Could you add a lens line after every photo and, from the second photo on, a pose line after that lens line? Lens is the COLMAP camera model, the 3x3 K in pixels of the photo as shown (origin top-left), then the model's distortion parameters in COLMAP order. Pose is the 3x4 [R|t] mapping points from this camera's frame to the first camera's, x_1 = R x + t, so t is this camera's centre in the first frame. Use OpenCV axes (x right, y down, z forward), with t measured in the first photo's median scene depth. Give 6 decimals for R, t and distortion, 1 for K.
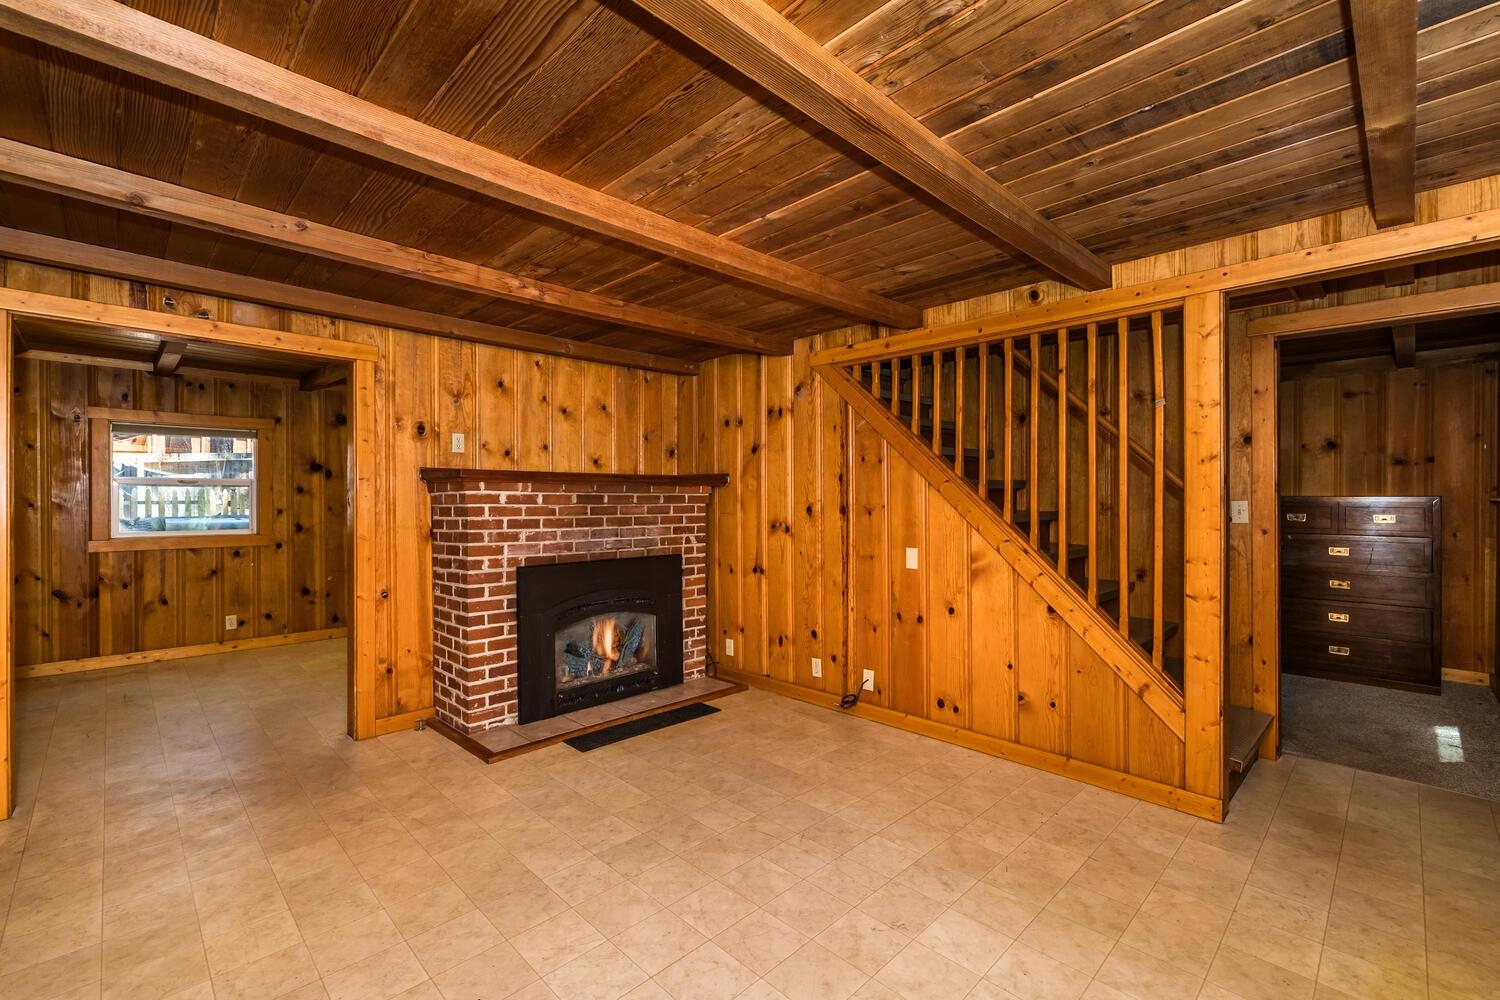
lens RADIAL K [[647.9, 0, 754.1], [0, 647.9, 497.6], [0, 0, 1]] dist [-0.000053, 0.000402]
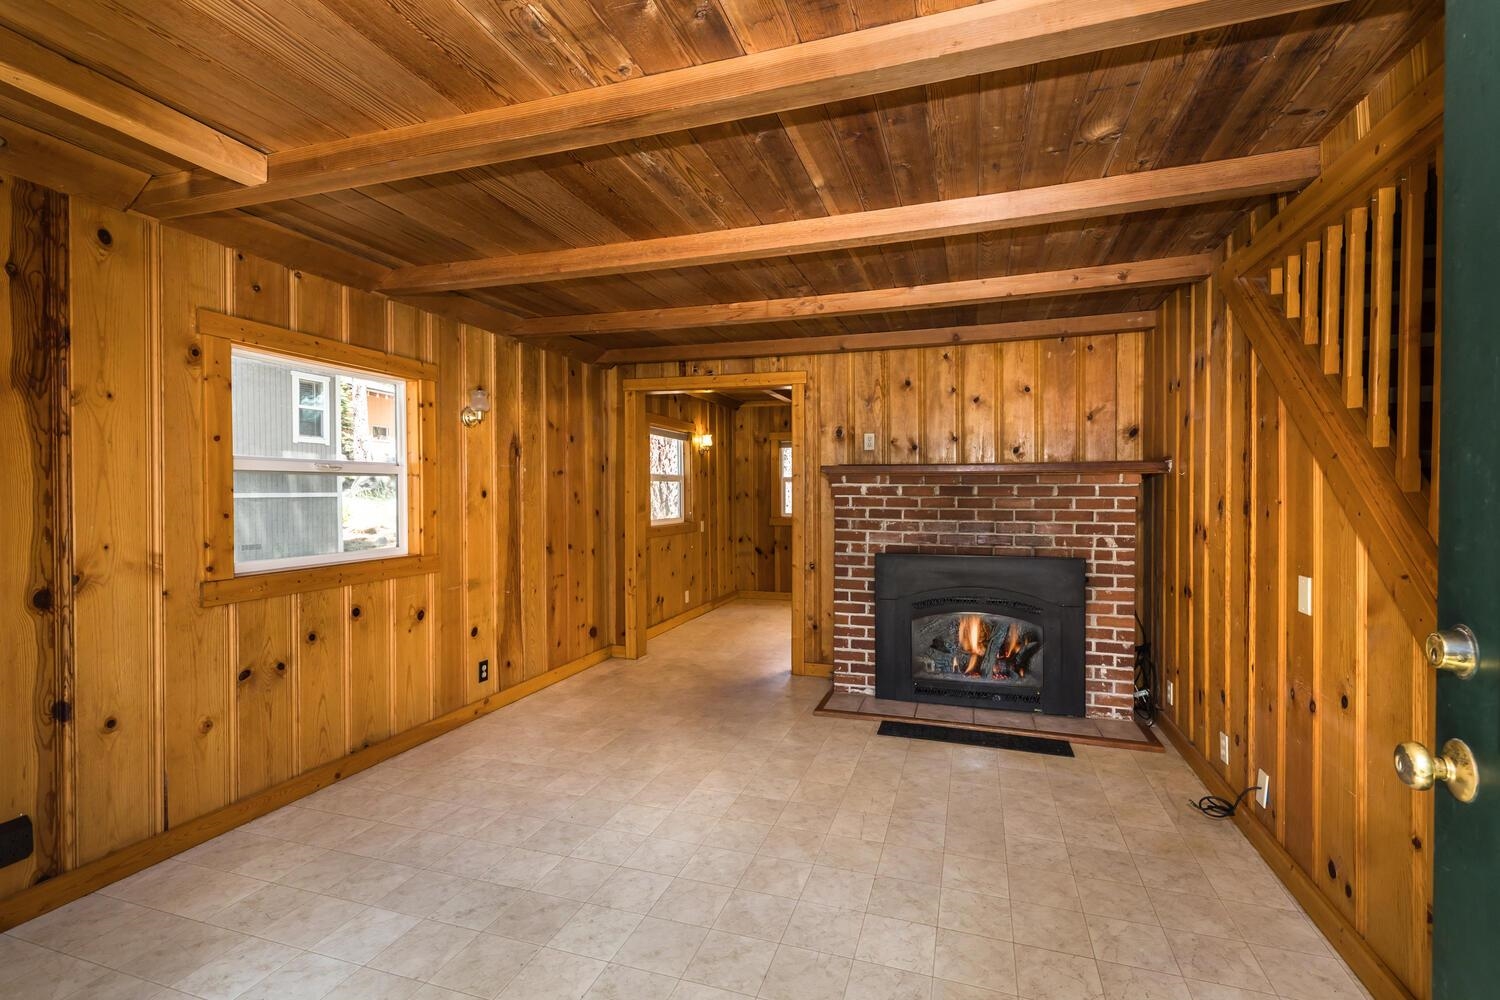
lens RADIAL K [[666.7, 0, 761.1], [0, 666.7, 500.4], [0, 0, 1]] dist [0.001284, 0.000475]
pose [[0.458257, 0.011099, -0.888751, 0.502472], [0.001595, 0.999910, 0.013309, 0.003092], [0.888818, -0.007517, 0.458198, 0.292260]]
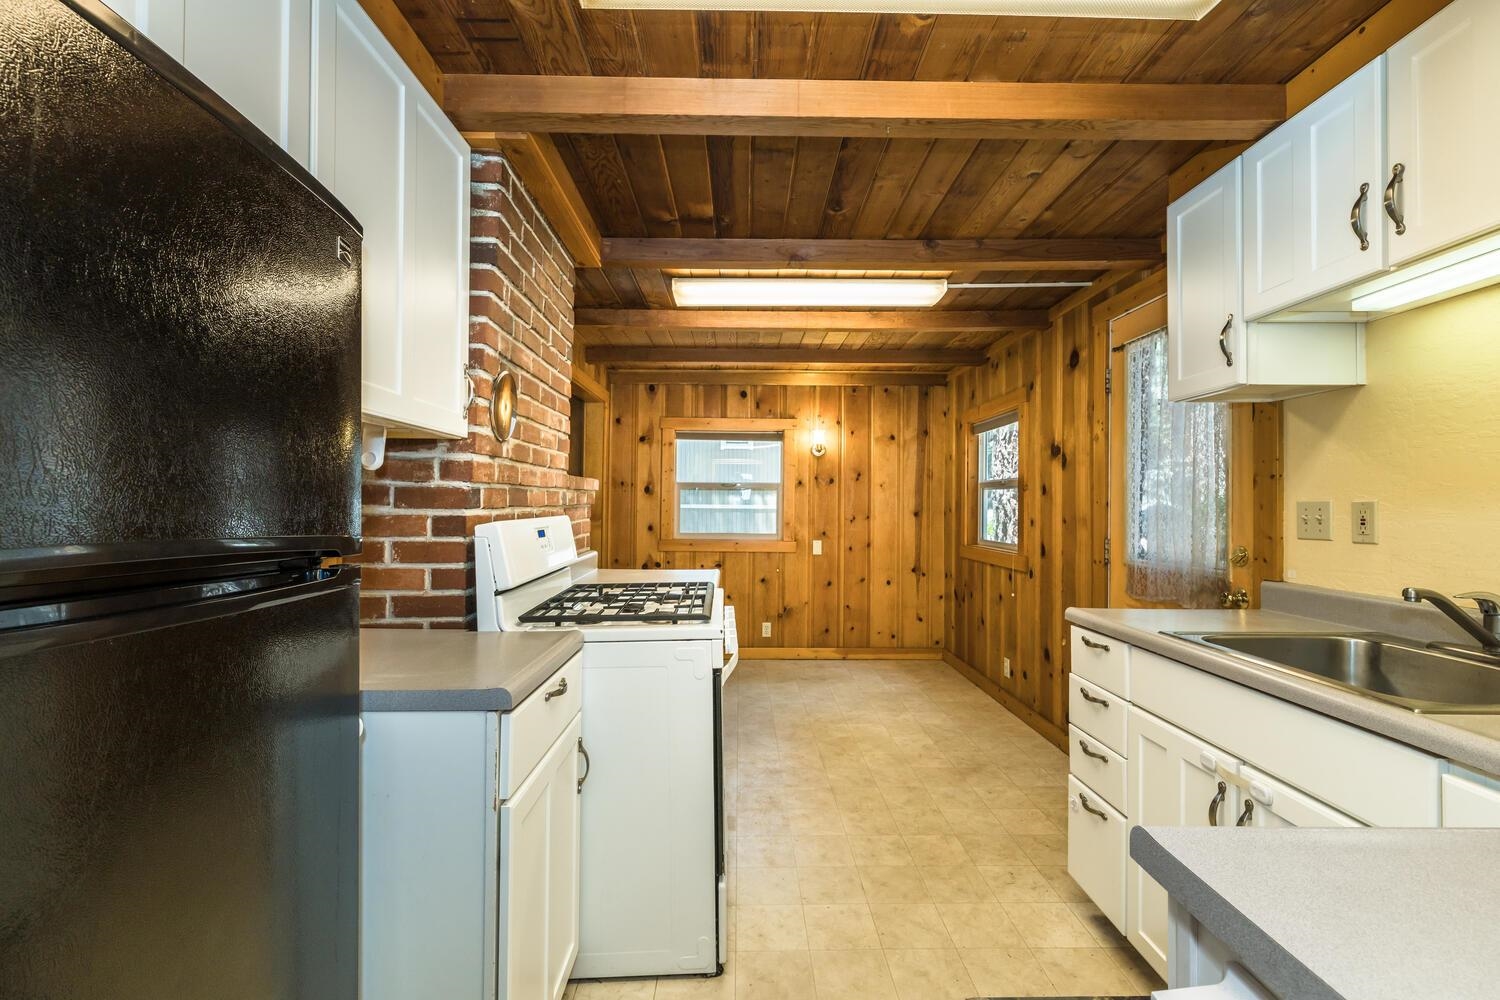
lens RADIAL K [[644.9, 0, 746.2], [0, 644.9, 501.1], [0, 0, 1]] dist [-0.000769, 0.000177]
pose [[-0.696446, -0.008885, -0.717554, -0.078092], [-0.004964, 0.999959, -0.007564, 0.007817], [0.717592, -0.001706, -0.696462, 1.803843]]
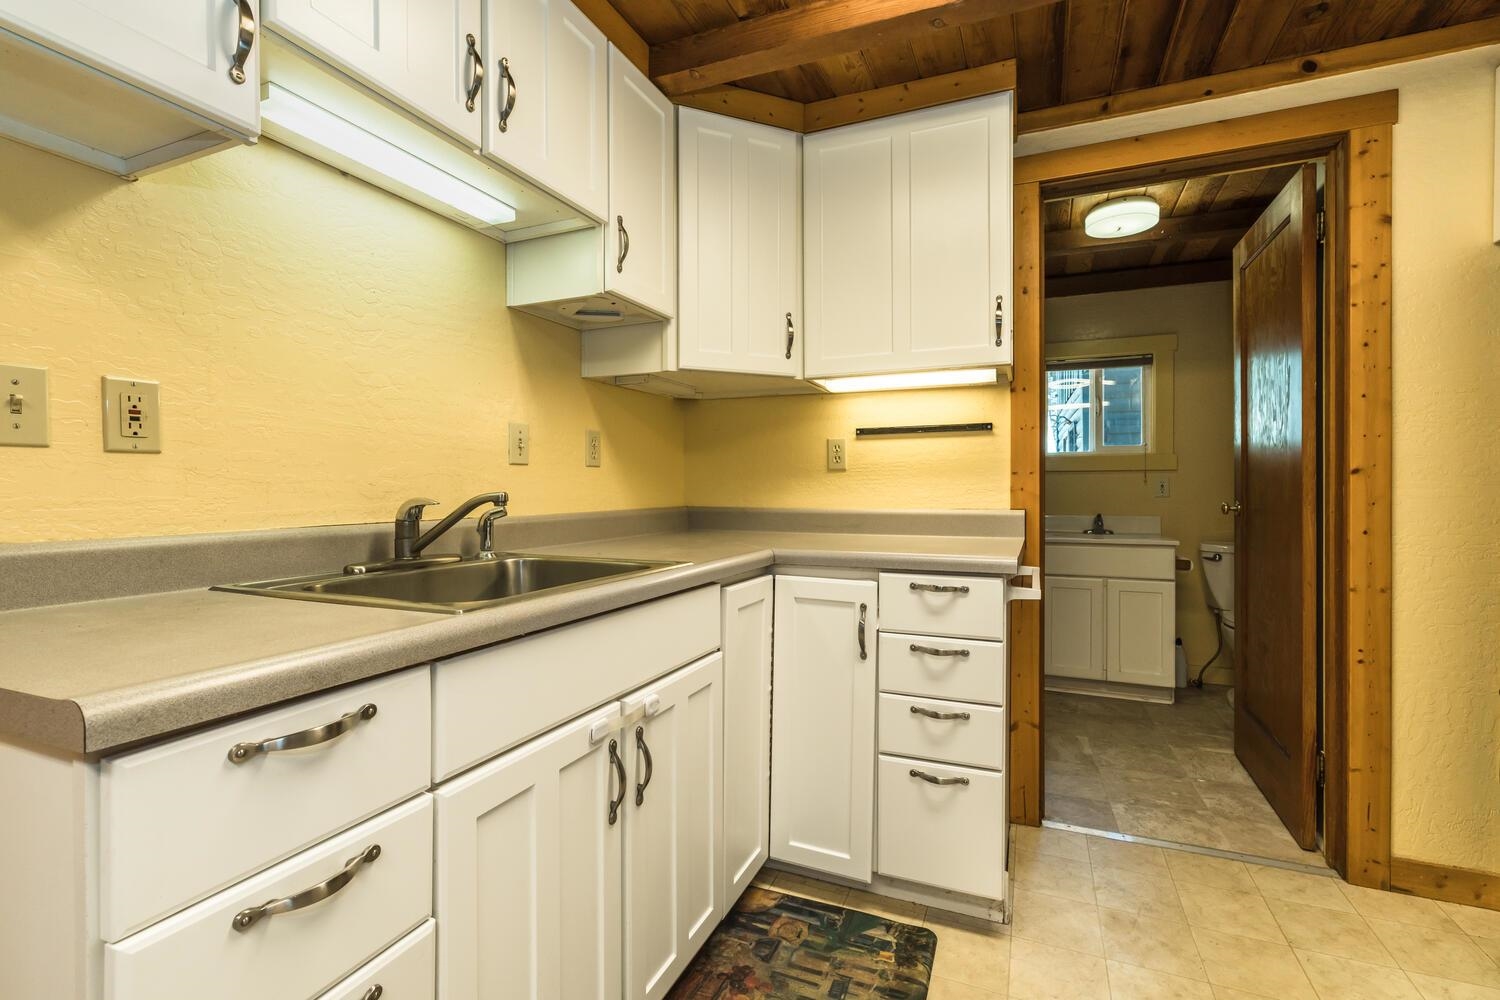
lens RADIAL K [[666.7, 0, 761.1], [0, 666.7, 500.4], [0, 0, 1]] dist [0.001284, 0.000475]
pose [[0.921646, -0.008271, 0.387943, -0.567325], [0.002253, 0.999870, 0.015964, 0.047186], [-0.388024, -0.013839, 0.921545, 1.450964]]
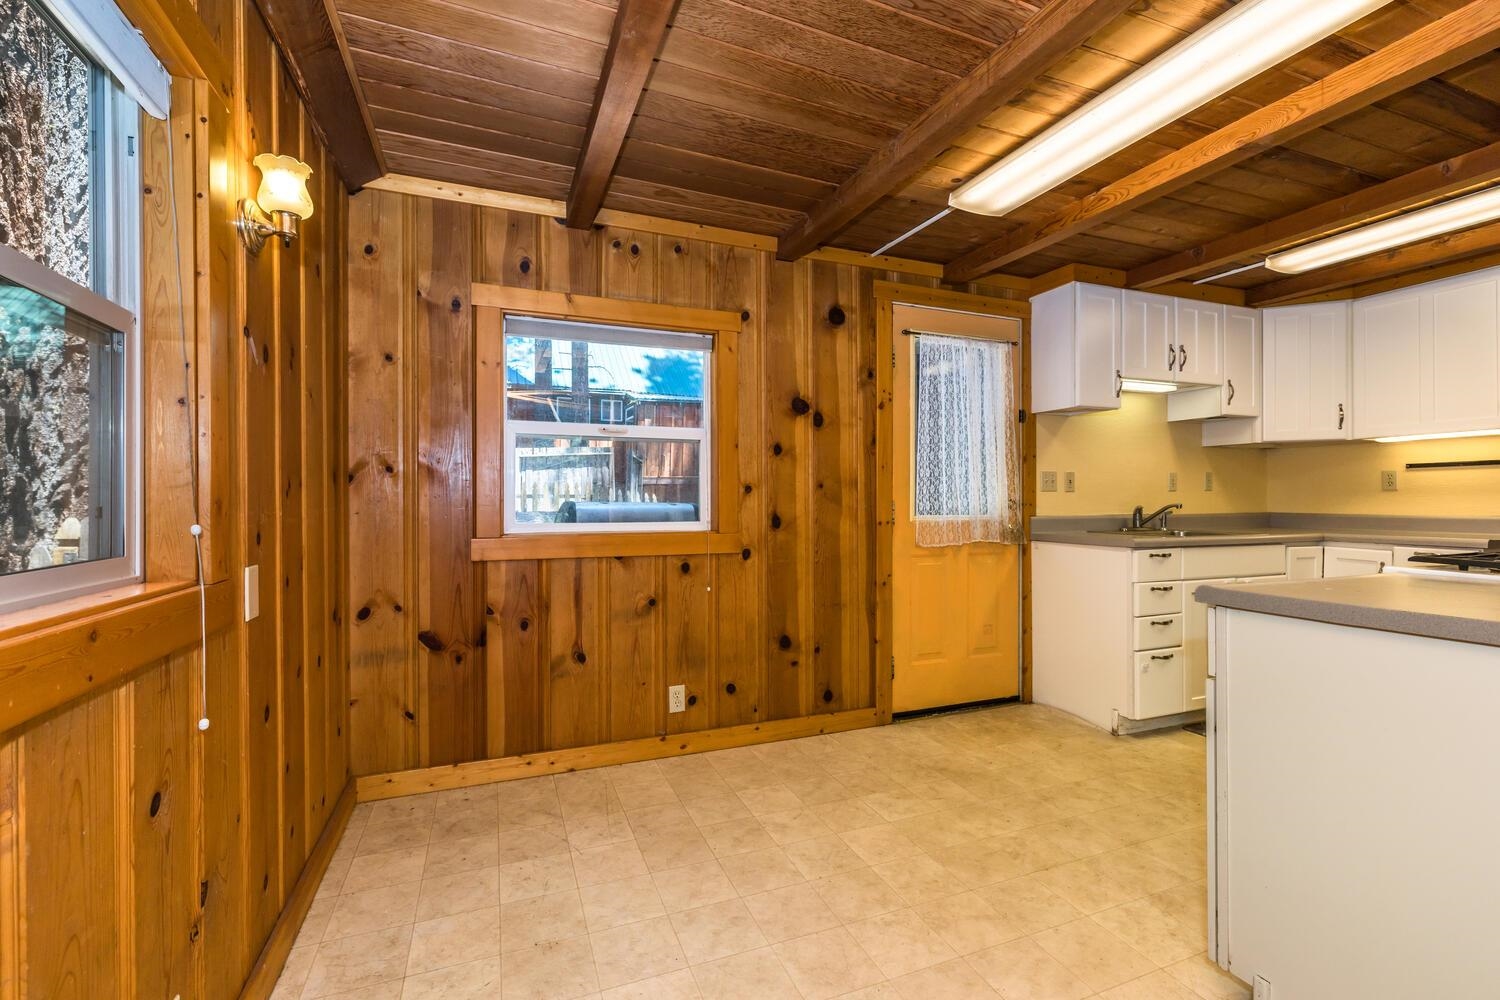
lens RADIAL K [[656.4, 0, 750.7], [0, 656.4, 497.4], [0, 0, 1]] dist [-0.000727, 0.000059]
pose [[0.922548, -0.001617, -0.385880, -0.757449], [-0.000468, 0.999986, -0.005309, 0.045114], [0.385883, 0.005079, 0.922534, 0.737150]]
